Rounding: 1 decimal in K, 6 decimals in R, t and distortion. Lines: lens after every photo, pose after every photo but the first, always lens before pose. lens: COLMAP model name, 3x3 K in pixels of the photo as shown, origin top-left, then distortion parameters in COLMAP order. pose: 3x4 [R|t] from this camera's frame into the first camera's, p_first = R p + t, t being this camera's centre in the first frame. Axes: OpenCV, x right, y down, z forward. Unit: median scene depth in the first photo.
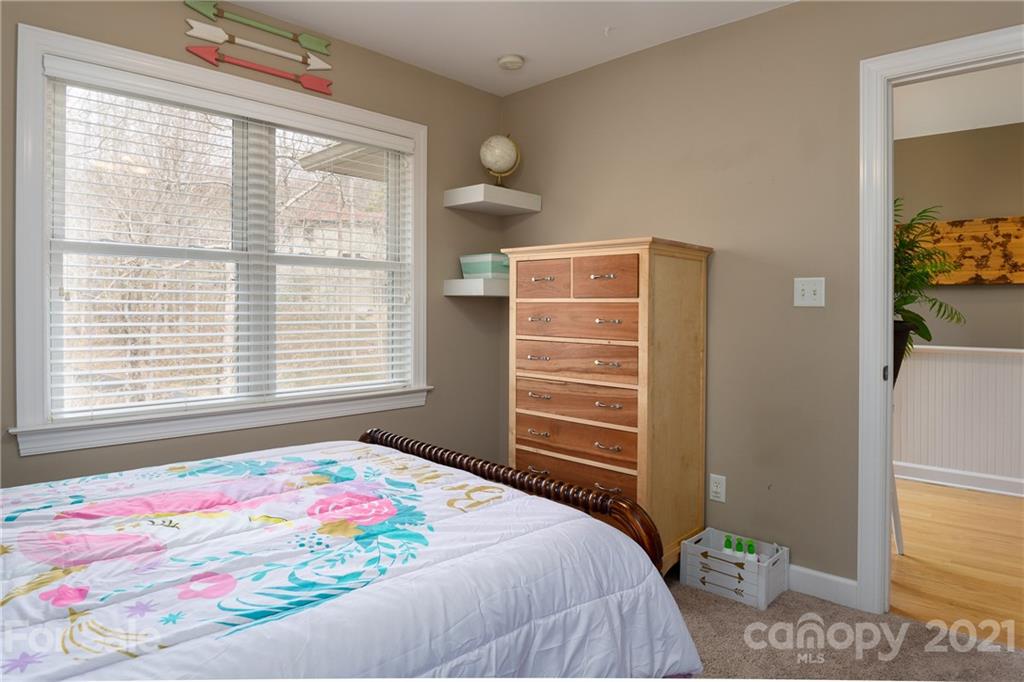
lens RADIAL K [[614.1, 0, 511.7], [0, 614.1, 319.4], [0, 0, 1]] dist [-0.055487, 0.000001]
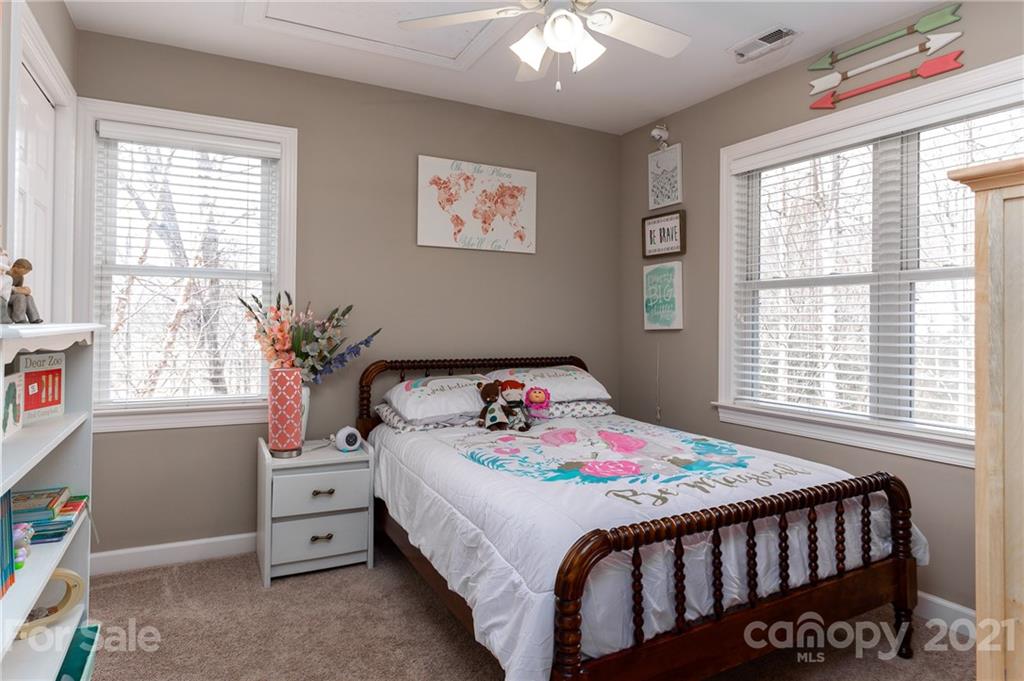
lens RADIAL K [[621.9, 0, 511.7], [0, 621.9, 322.6], [0, 0, 1]] dist [-0.001869, -0.000801]
pose [[-0.289014, -0.010428, -0.957268, 0.770133], [-0.030392, 0.999537, -0.001712, -0.009515], [0.956842, 0.028598, -0.289197, 0.778615]]
